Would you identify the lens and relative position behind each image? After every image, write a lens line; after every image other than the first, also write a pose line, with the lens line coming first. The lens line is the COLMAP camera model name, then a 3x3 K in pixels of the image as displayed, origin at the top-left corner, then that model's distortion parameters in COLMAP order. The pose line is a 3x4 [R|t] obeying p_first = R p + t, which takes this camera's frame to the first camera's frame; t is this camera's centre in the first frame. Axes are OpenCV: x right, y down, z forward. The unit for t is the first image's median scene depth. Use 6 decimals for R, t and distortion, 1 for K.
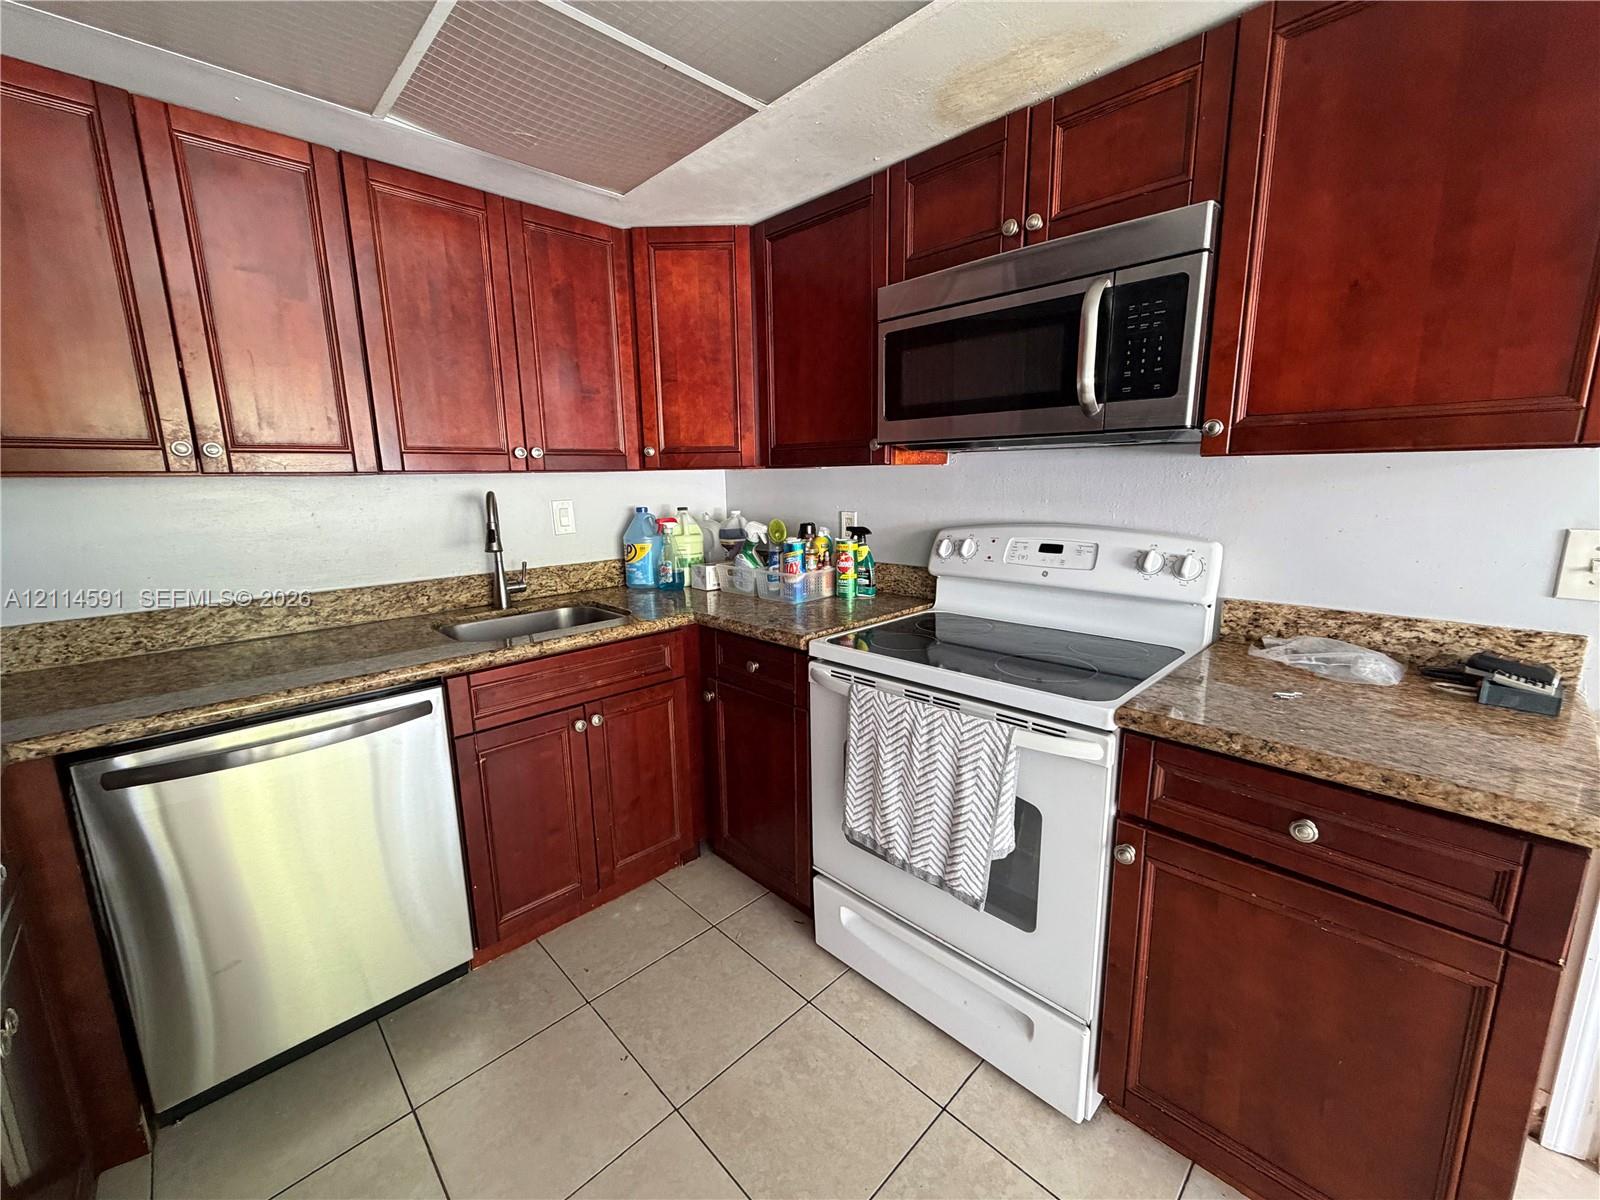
lens RADIAL K [[637.9, 0, 798.1], [0, 637.9, 601.2], [0, 0, 1]] dist [-0.008344, 0.000177]
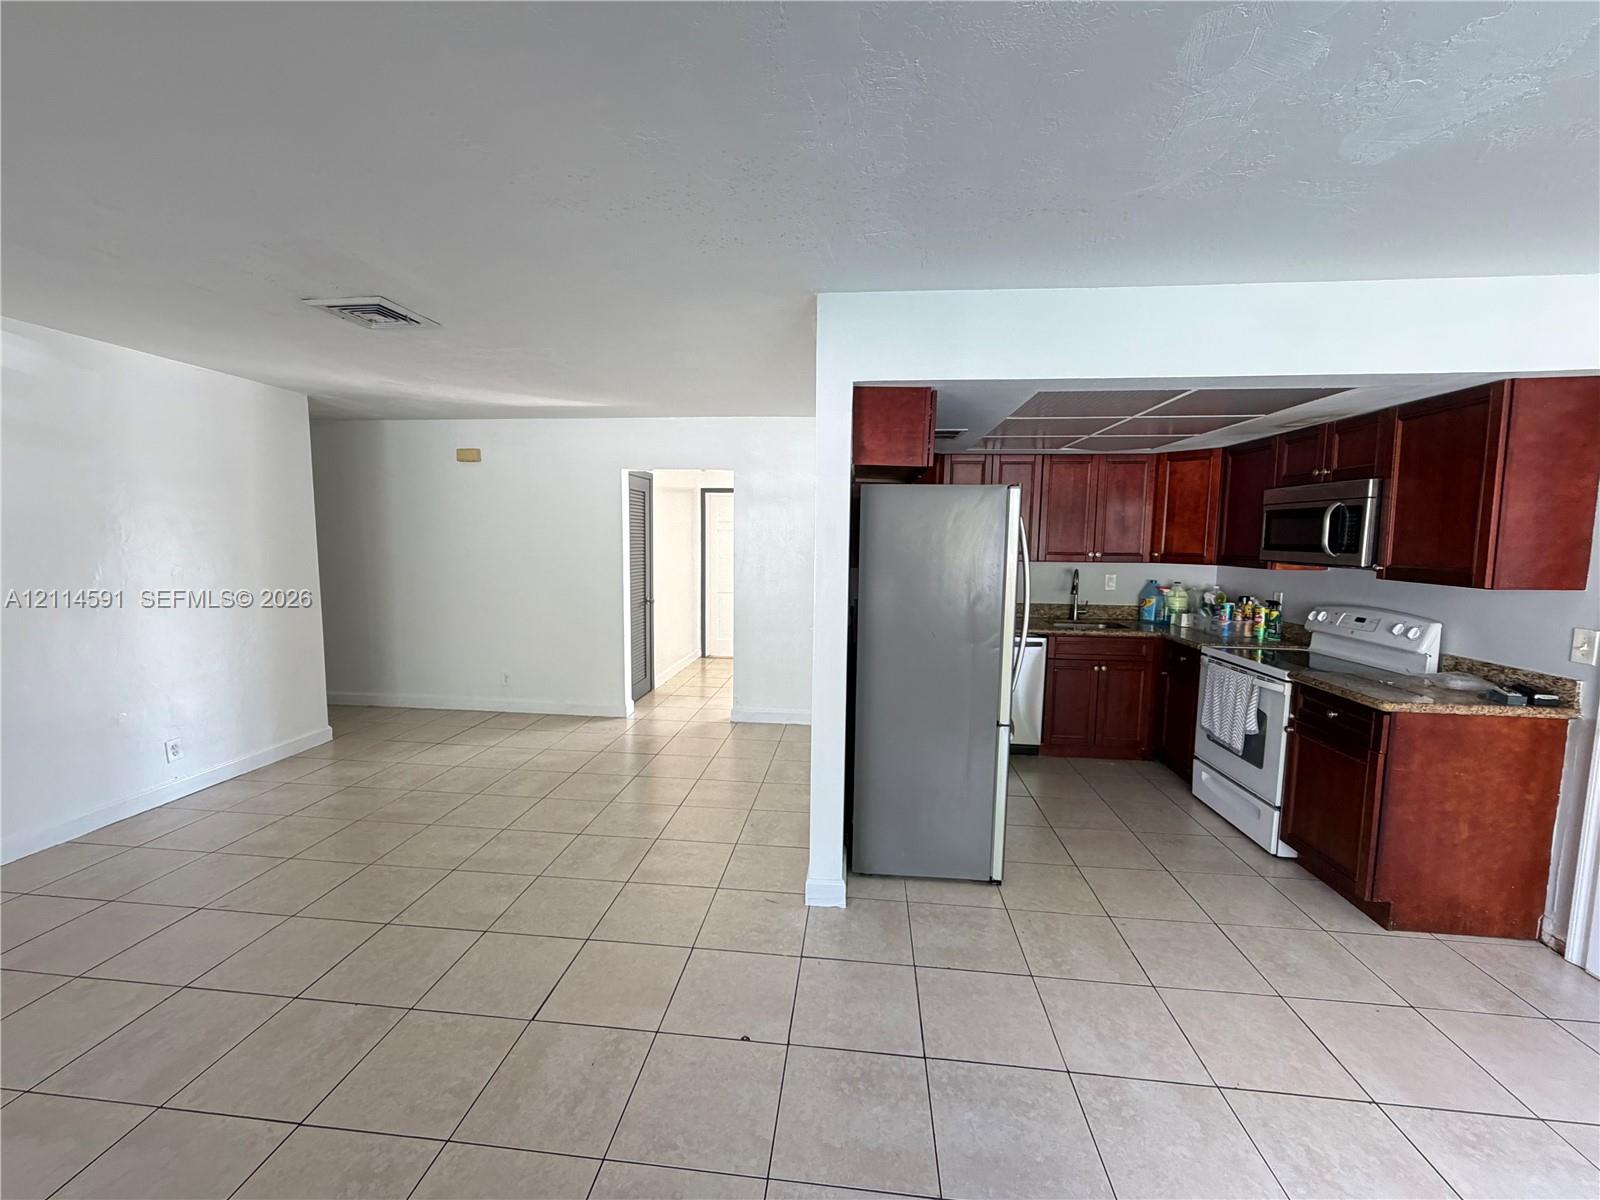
lens RADIAL K [[637.9, 0, 788.4], [0, 637.9, 596.9], [0, 0, 1]] dist [-0.008344, 0.000177]
pose [[0.626505, 0.096642, -0.773402, 0.676935], [-0.168818, 0.985553, -0.013601, 0.139628], [0.760915, 0.139085, 0.633769, -1.284409]]
